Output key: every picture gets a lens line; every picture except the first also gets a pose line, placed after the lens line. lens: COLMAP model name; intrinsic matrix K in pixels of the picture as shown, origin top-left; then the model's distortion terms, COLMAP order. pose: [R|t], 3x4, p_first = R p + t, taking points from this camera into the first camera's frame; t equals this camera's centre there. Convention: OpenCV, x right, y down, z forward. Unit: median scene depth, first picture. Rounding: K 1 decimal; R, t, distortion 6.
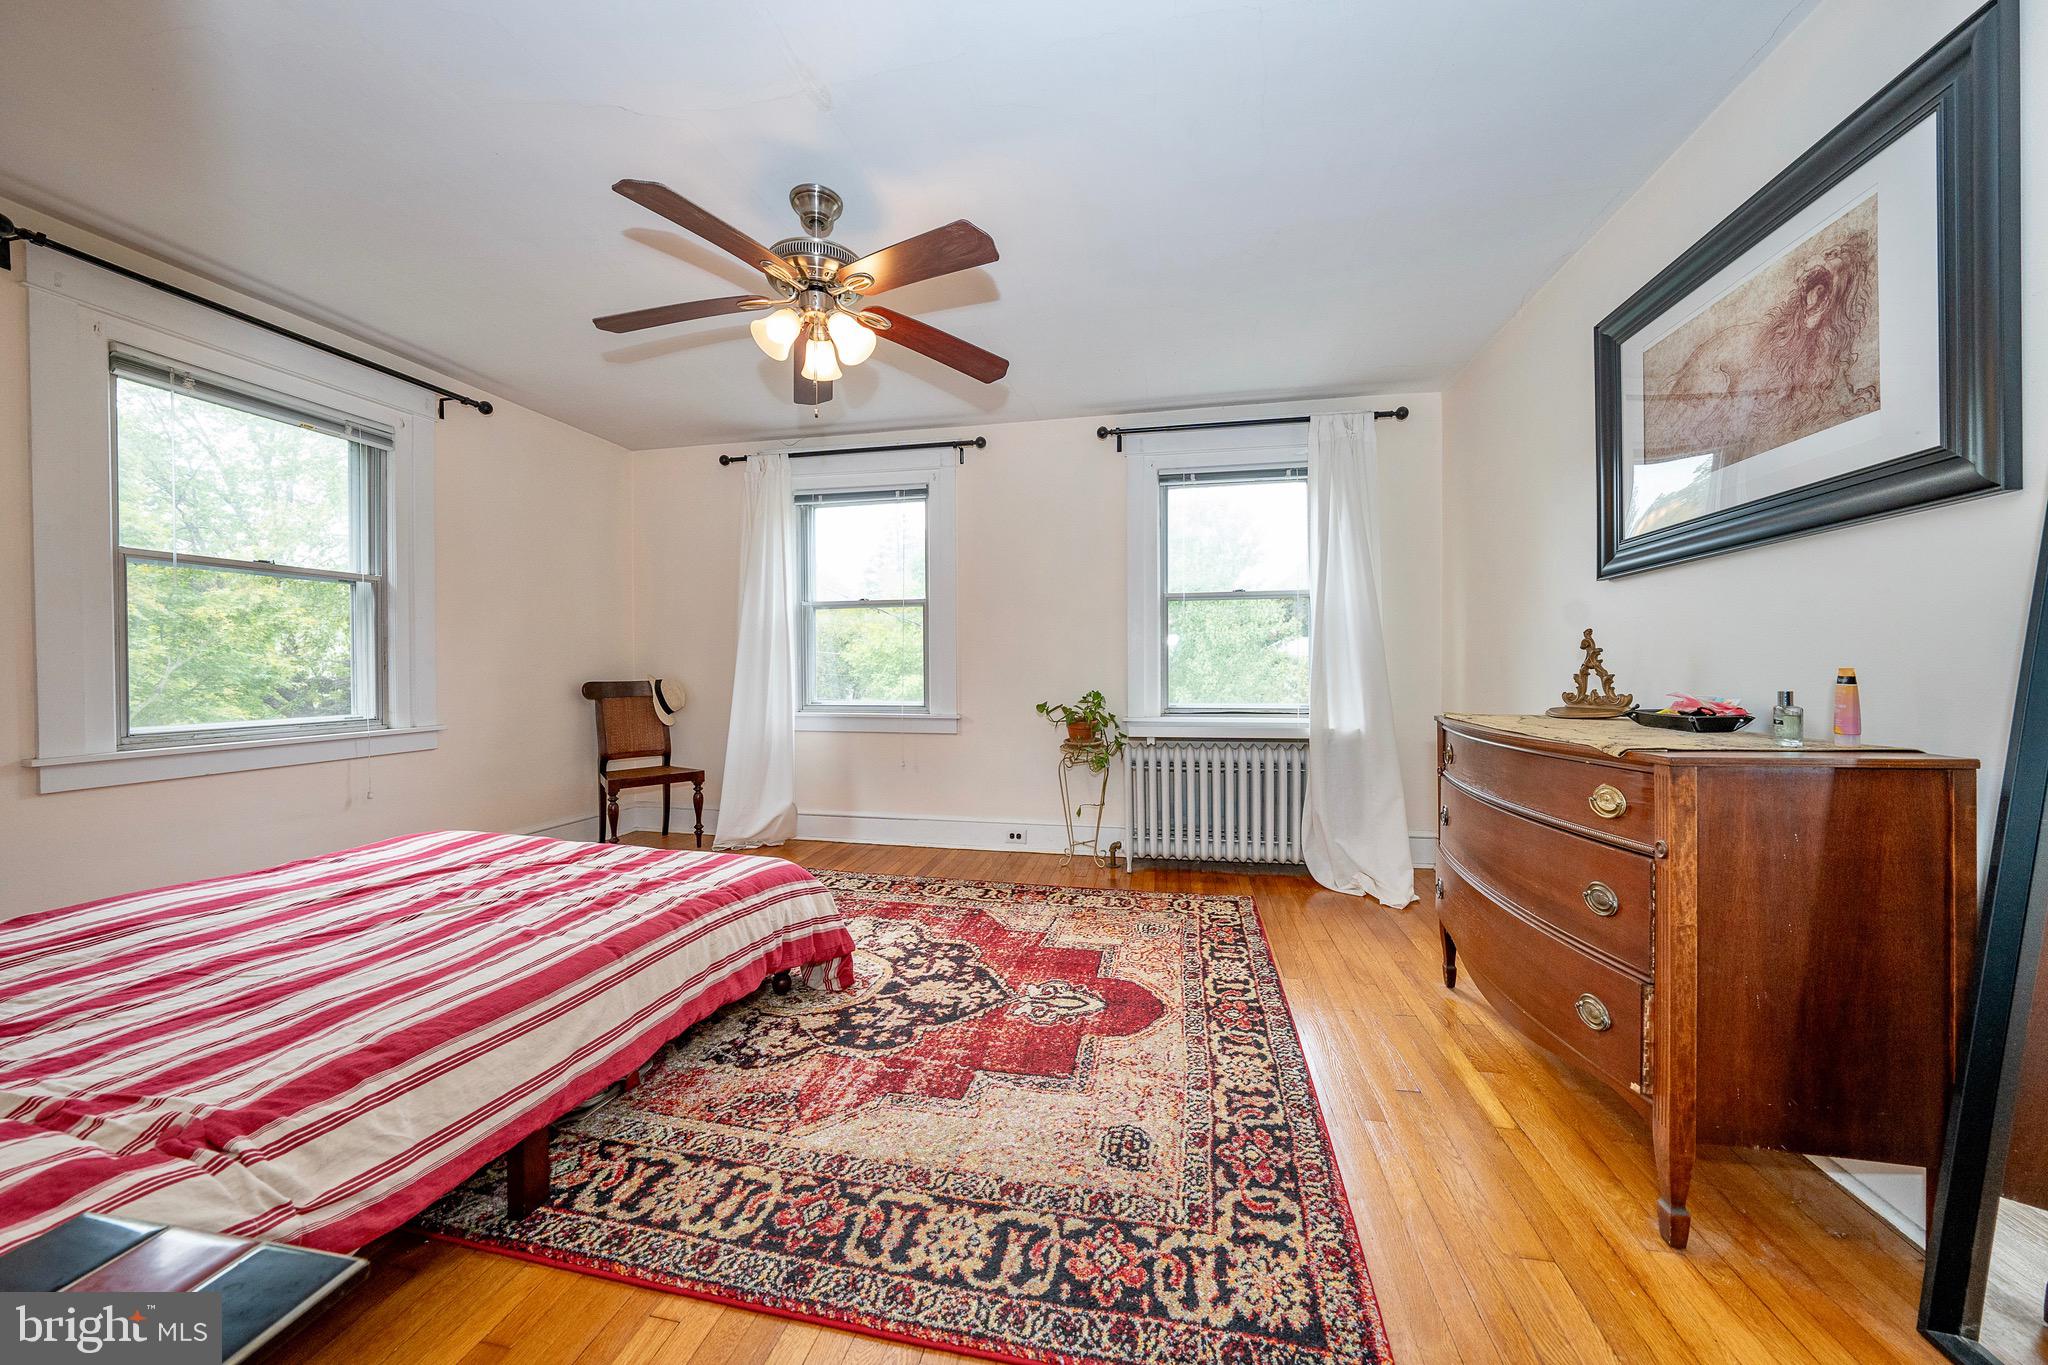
lens RADIAL K [[705.0, 0, 1025.0], [0, 705.0, 676.3], [0, 0, 1]] dist [-0.029823, 0.006698]
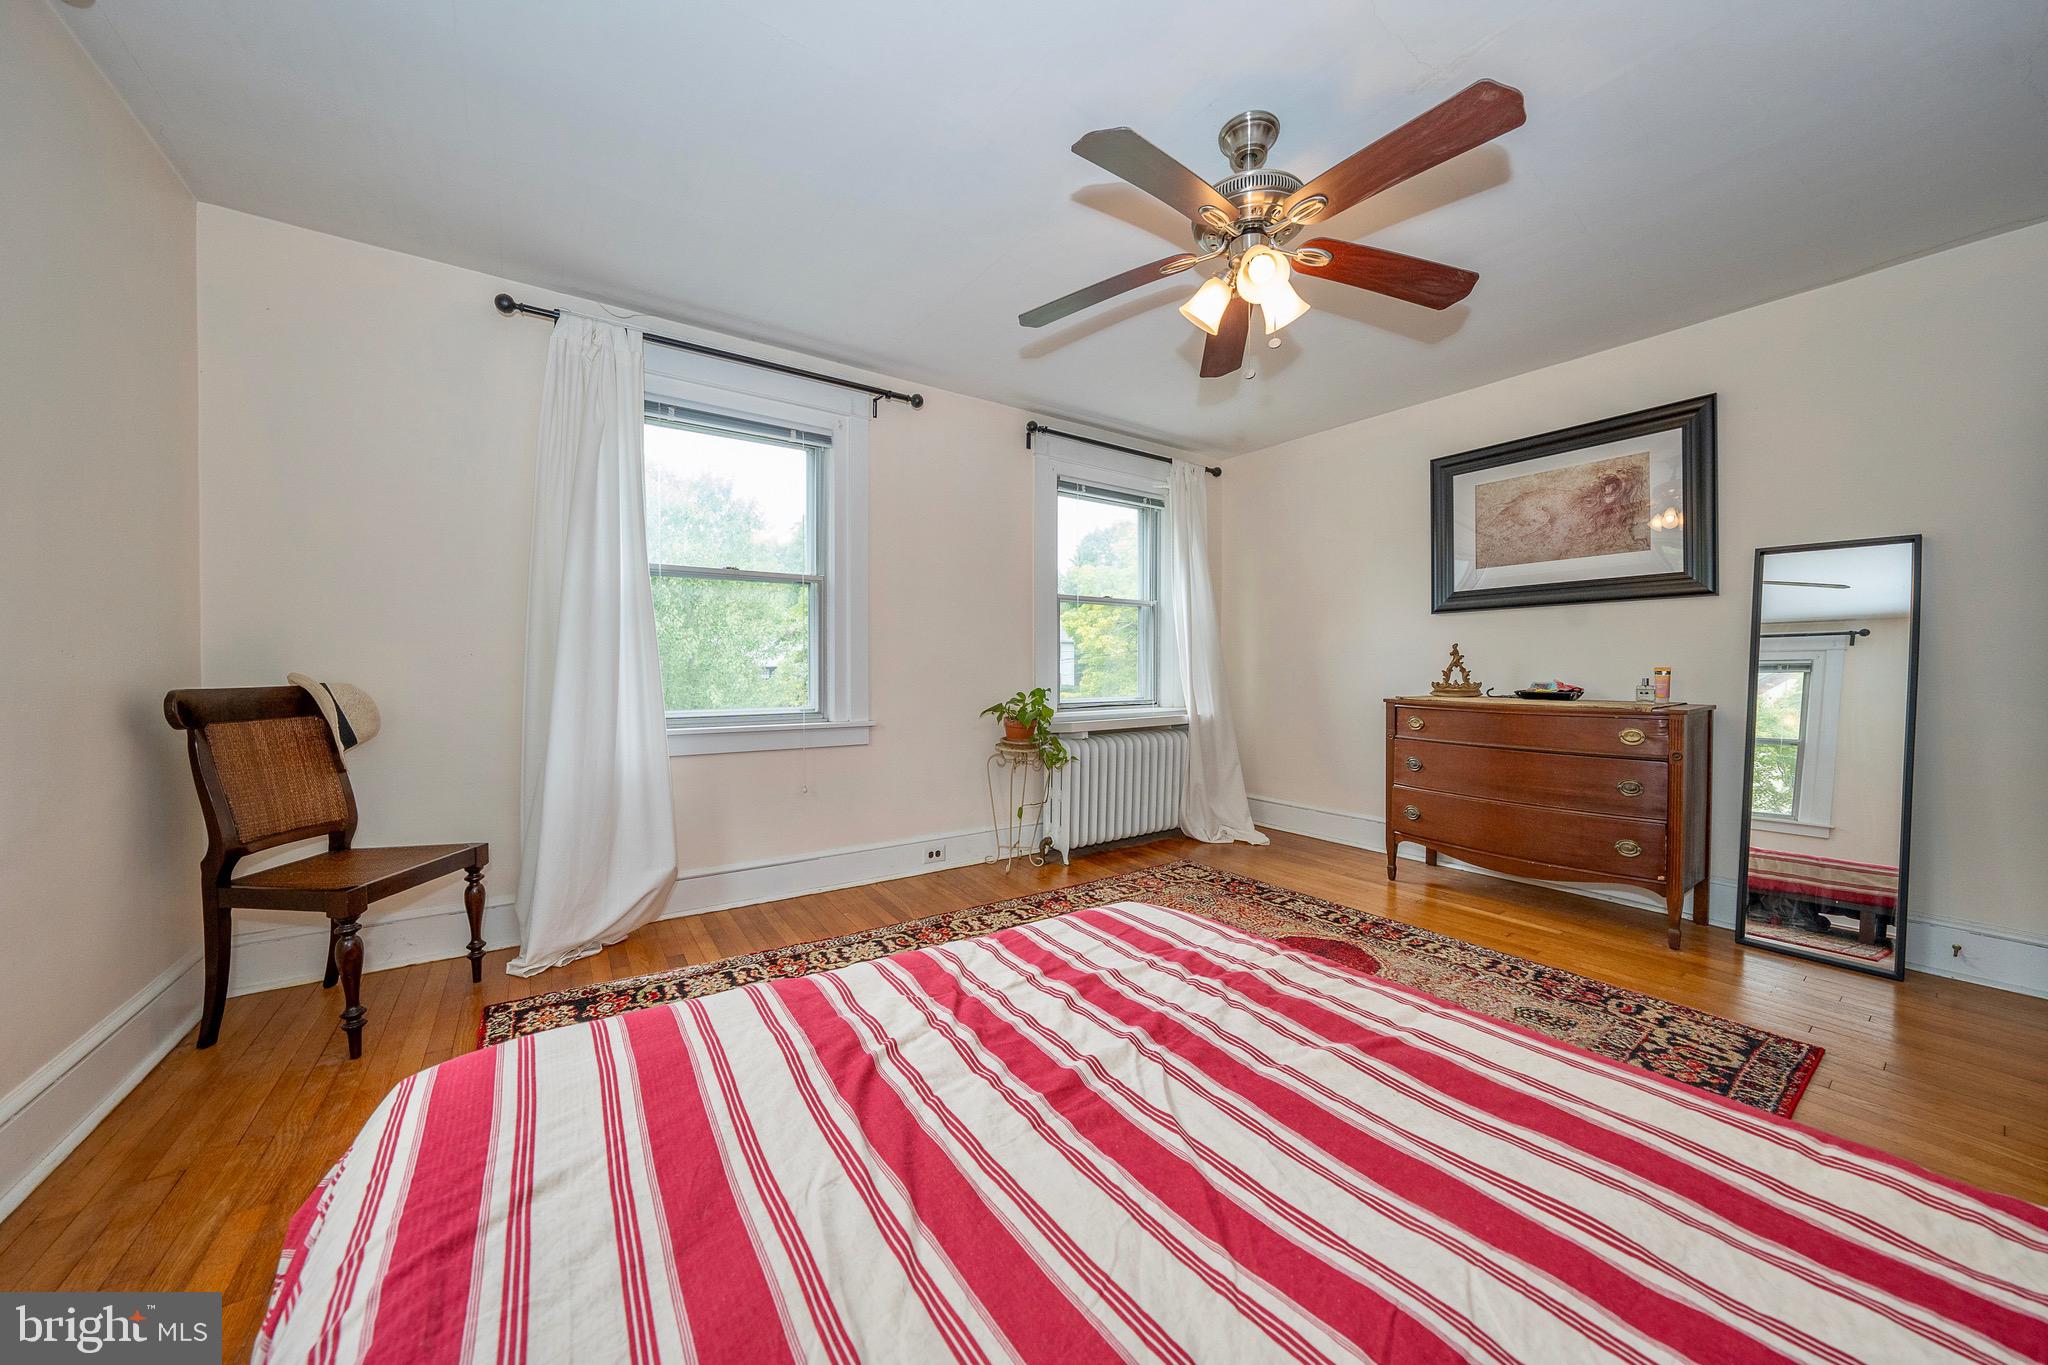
lens RADIAL K [[705.0, 0, 1025.0], [0, 705.0, 676.3], [0, 0, 1]] dist [-0.029823, 0.006698]
pose [[0.686315, -0.006125, 0.727279, -0.823427], [0.004677, 0.999981, 0.004009, -0.000470], [-0.727290, 0.000651, 0.686330, 0.438182]]
